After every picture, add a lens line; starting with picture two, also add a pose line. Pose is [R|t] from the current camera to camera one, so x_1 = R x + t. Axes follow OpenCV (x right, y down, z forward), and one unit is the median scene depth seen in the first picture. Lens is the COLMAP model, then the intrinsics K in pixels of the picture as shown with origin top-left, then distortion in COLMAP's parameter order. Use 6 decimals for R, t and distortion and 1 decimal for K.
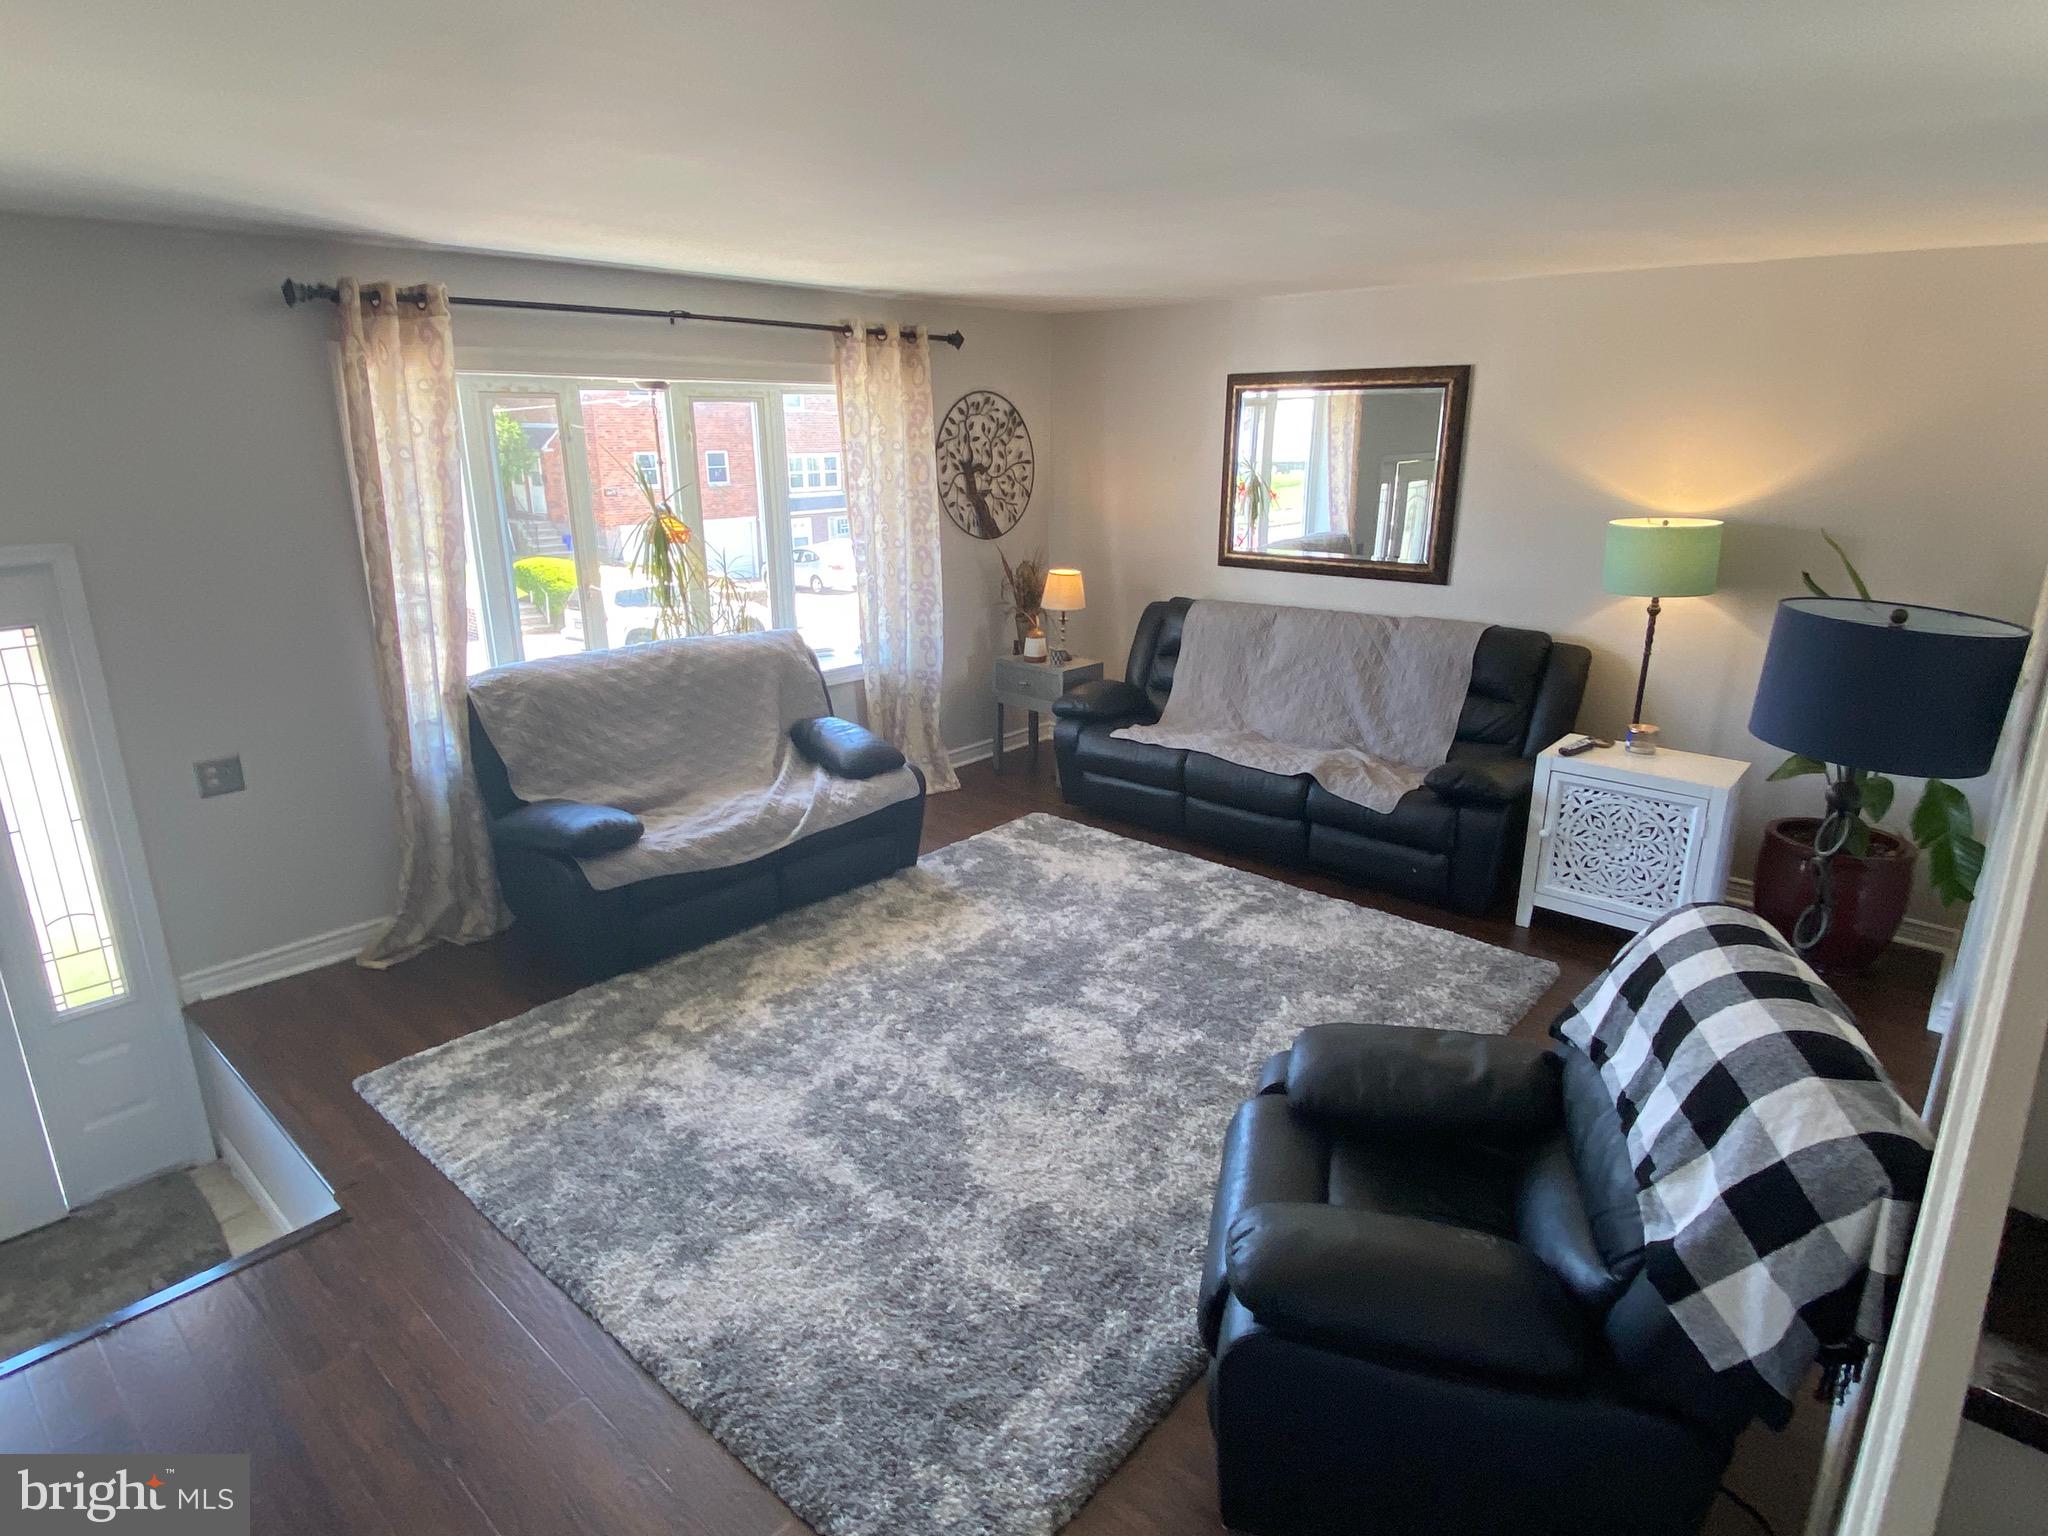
lens RADIAL K [[1111.6, 0, 1024.0], [0, 1111.6, 768.0], [0, 0, 1]] dist [-0.036255, 0.000146]
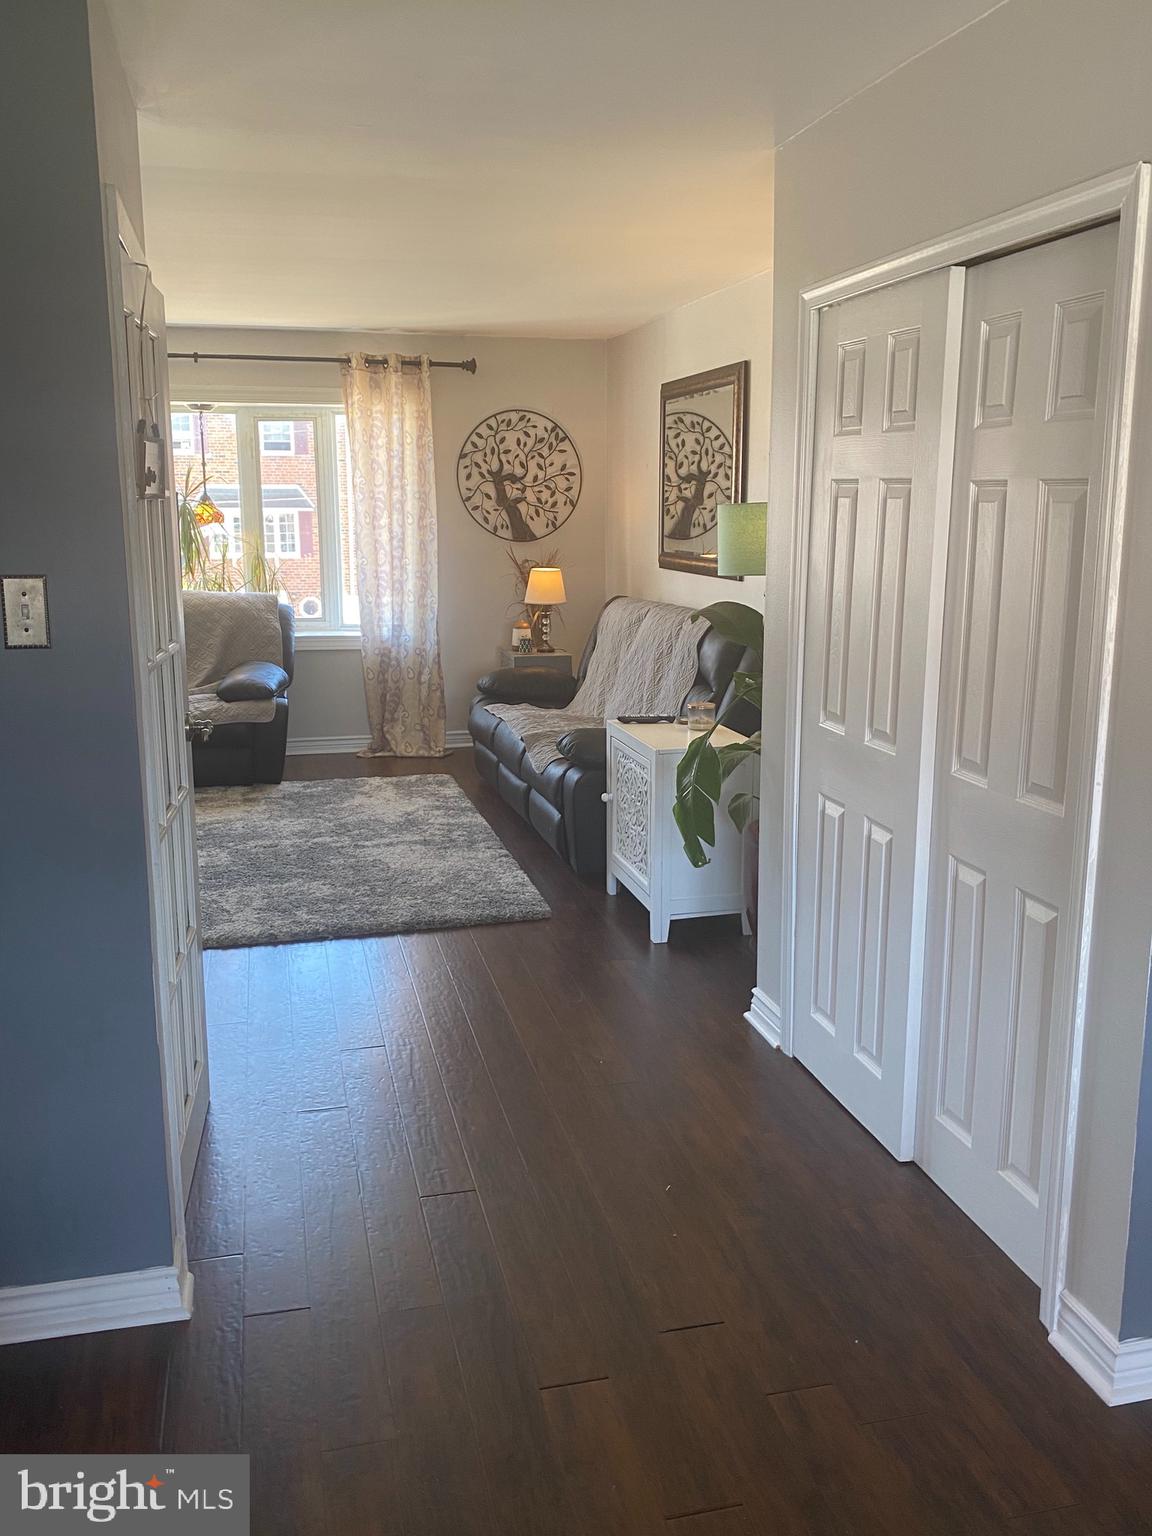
lens RADIAL K [[1318.7, 0, 575.0], [0, 1318.7, 744.8], [0, 0, 1]] dist [-0.006809, -0.007474]
pose [[0.817332, 0.111327, -0.565309, 0.808302], [-0.175282, 0.982694, -0.059903, 0.063461], [0.548857, 0.148050, 0.822701, -0.017890]]
